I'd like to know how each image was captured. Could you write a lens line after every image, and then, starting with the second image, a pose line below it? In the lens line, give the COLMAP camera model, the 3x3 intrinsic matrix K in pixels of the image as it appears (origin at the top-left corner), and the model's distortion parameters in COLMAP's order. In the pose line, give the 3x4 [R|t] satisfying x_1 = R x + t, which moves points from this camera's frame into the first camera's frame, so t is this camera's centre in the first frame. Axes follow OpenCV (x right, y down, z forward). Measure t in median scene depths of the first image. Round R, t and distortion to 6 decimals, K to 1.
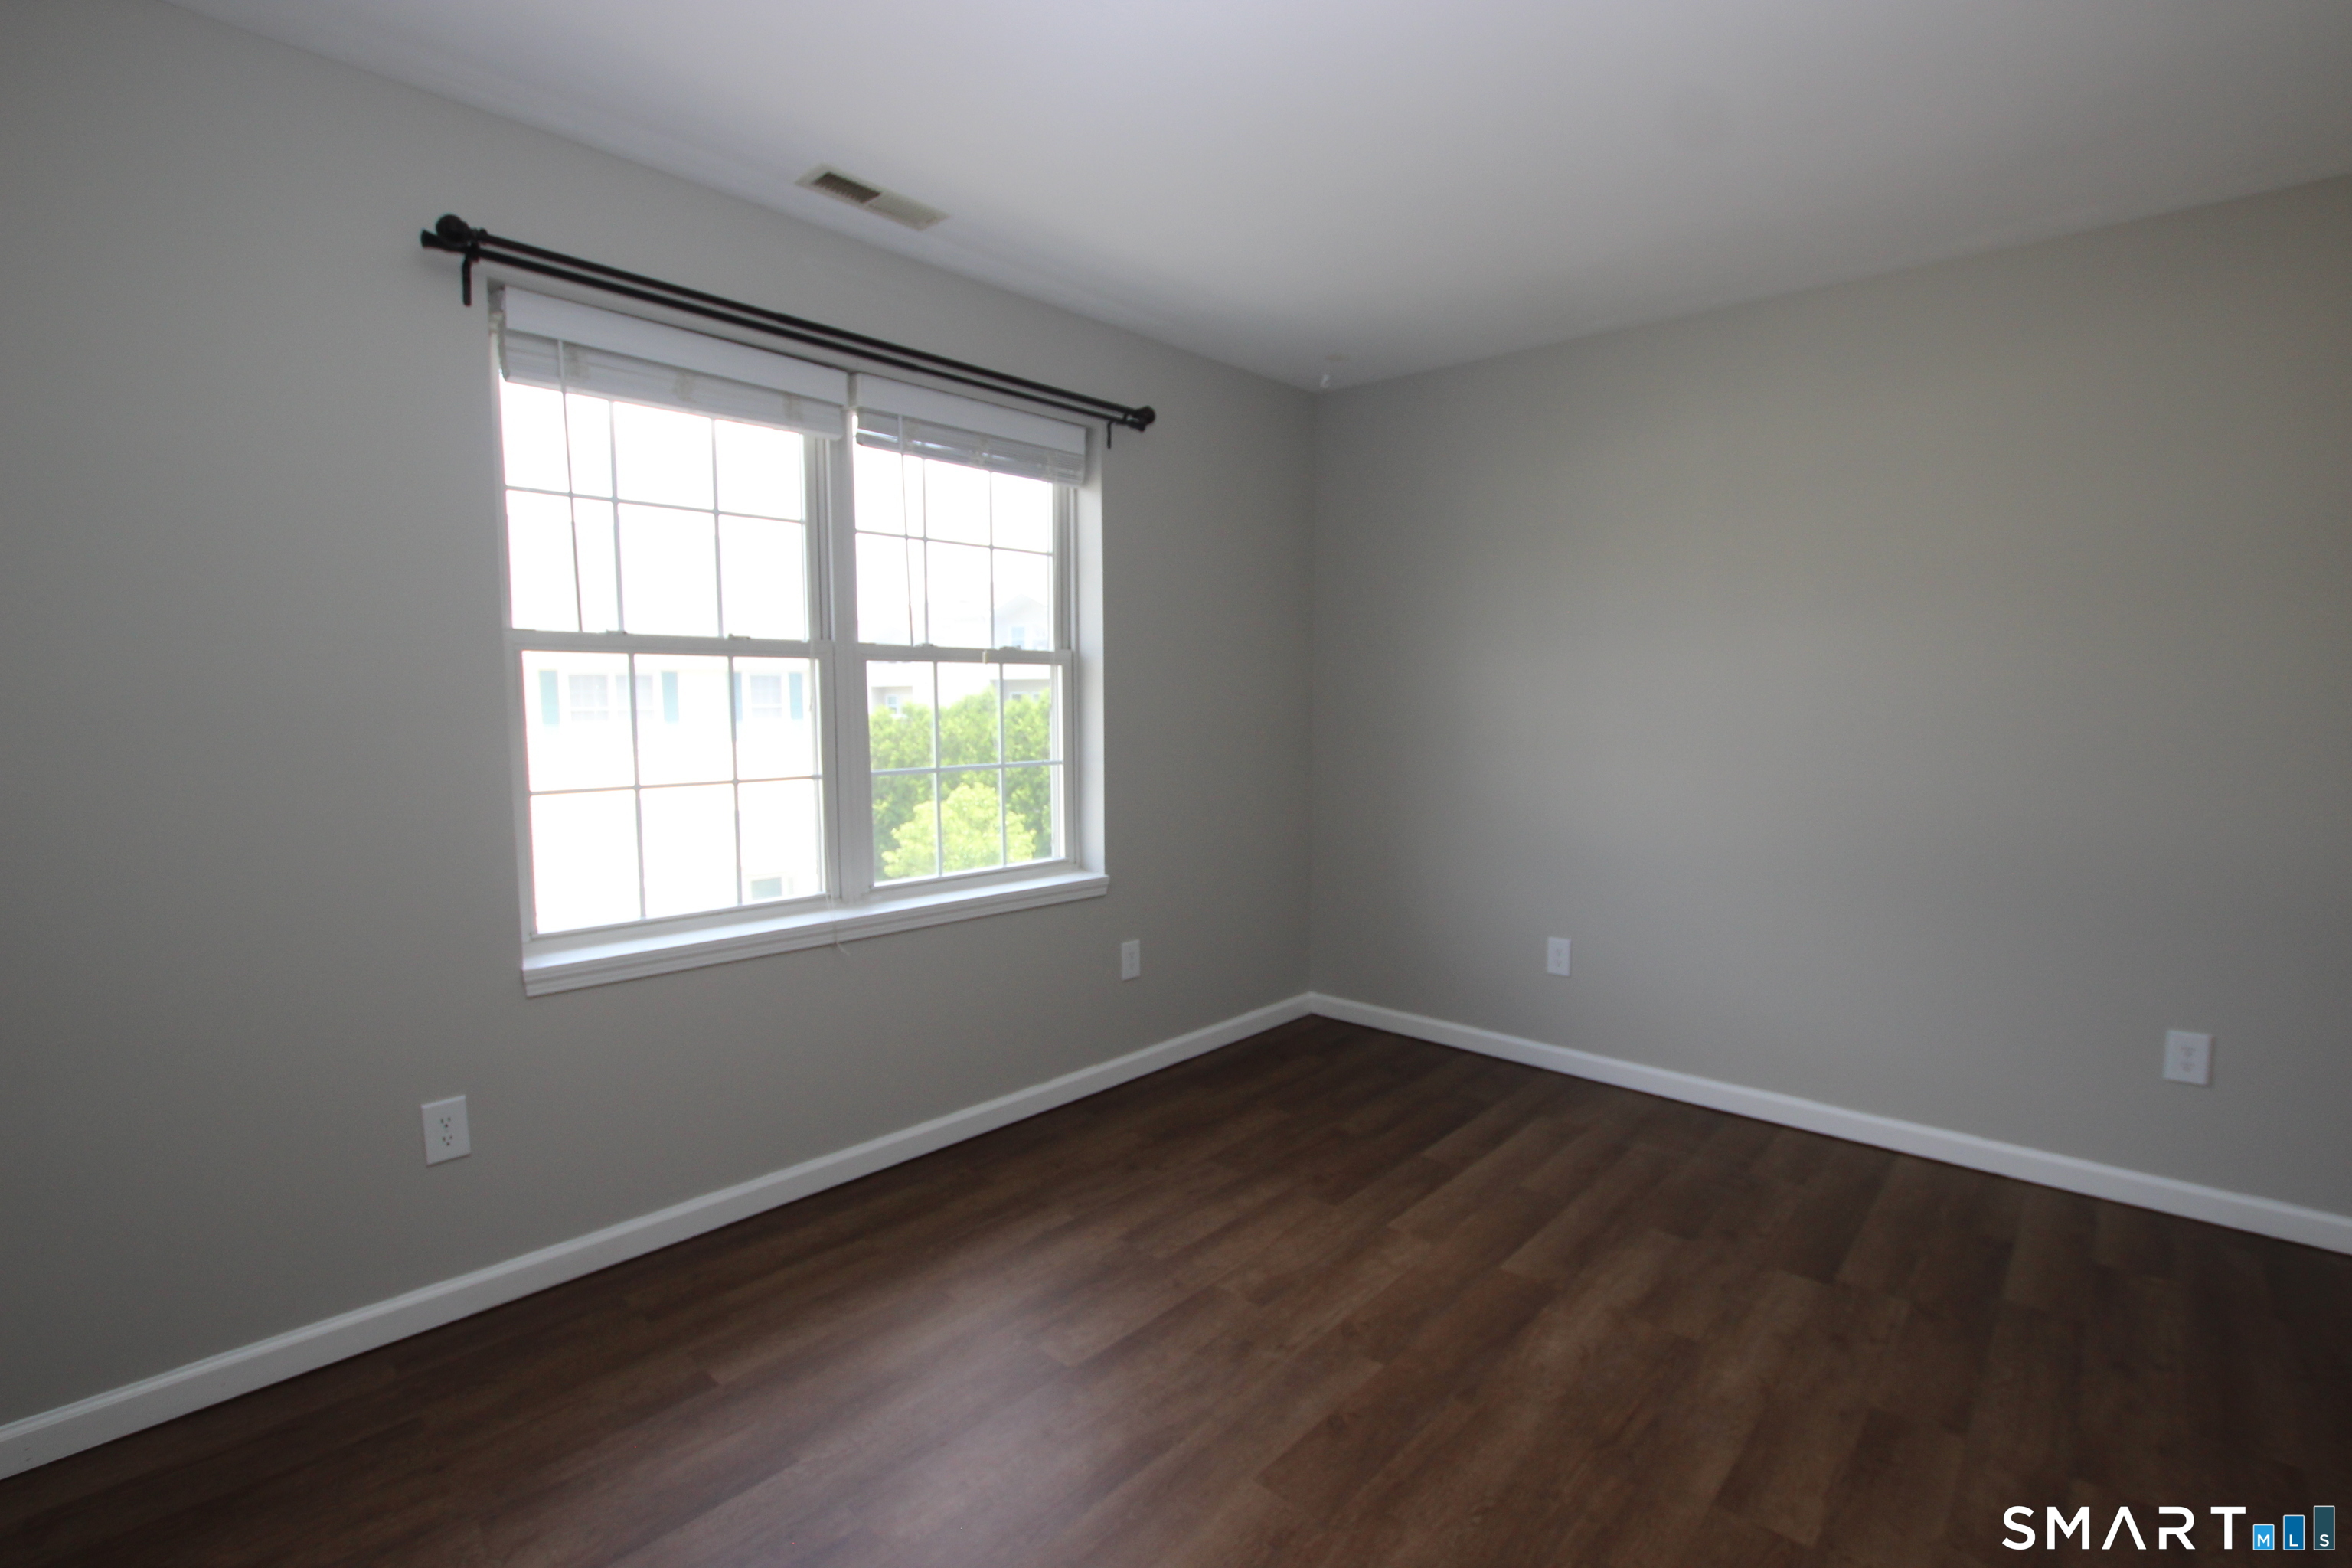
lens RADIAL K [[1079.4, 0, 1186.1], [0, 1079.4, 793.5], [0, 0, 1]] dist [-0.032931, 0.005720]
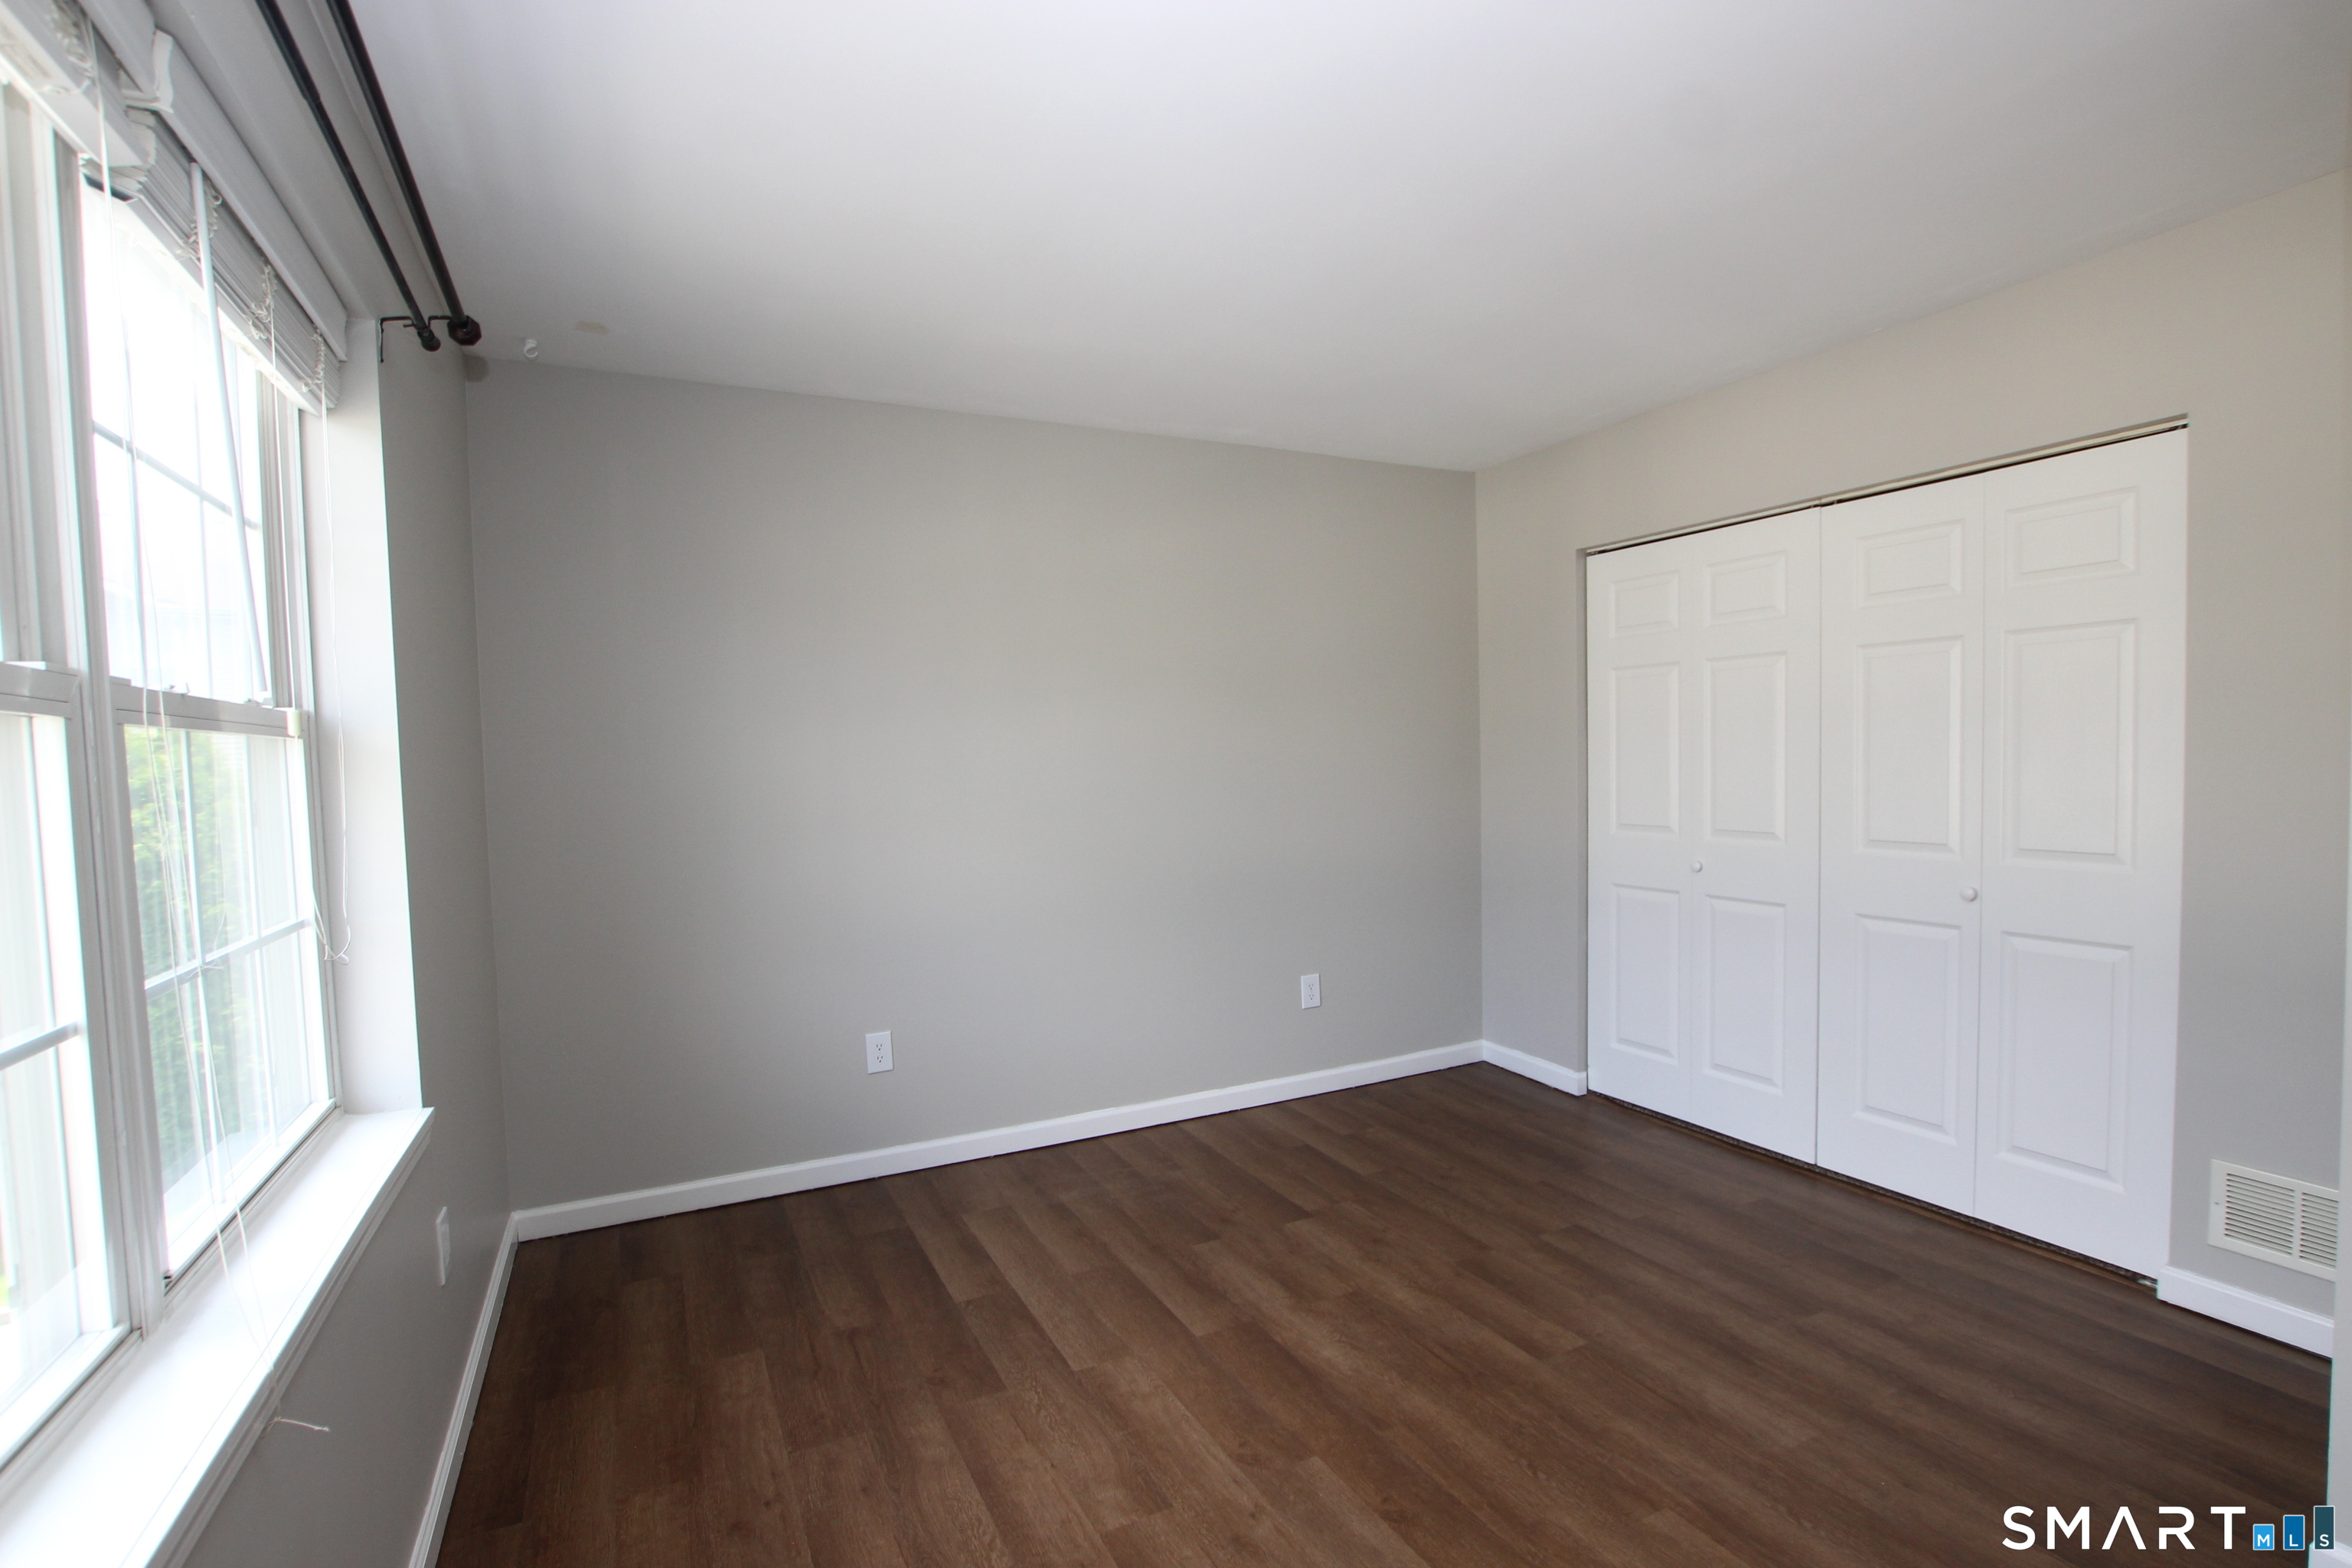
lens RADIAL K [[1079.4, 0, 1179.5], [0, 1079.4, 789.9], [0, 0, 1]] dist [-0.032931, 0.005720]
pose [[0.367875, -0.034512, 0.929235, -0.567258], [0.108094, 0.994123, -0.005871, -0.054454], [-0.923571, 0.102604, 0.369444, 0.538583]]
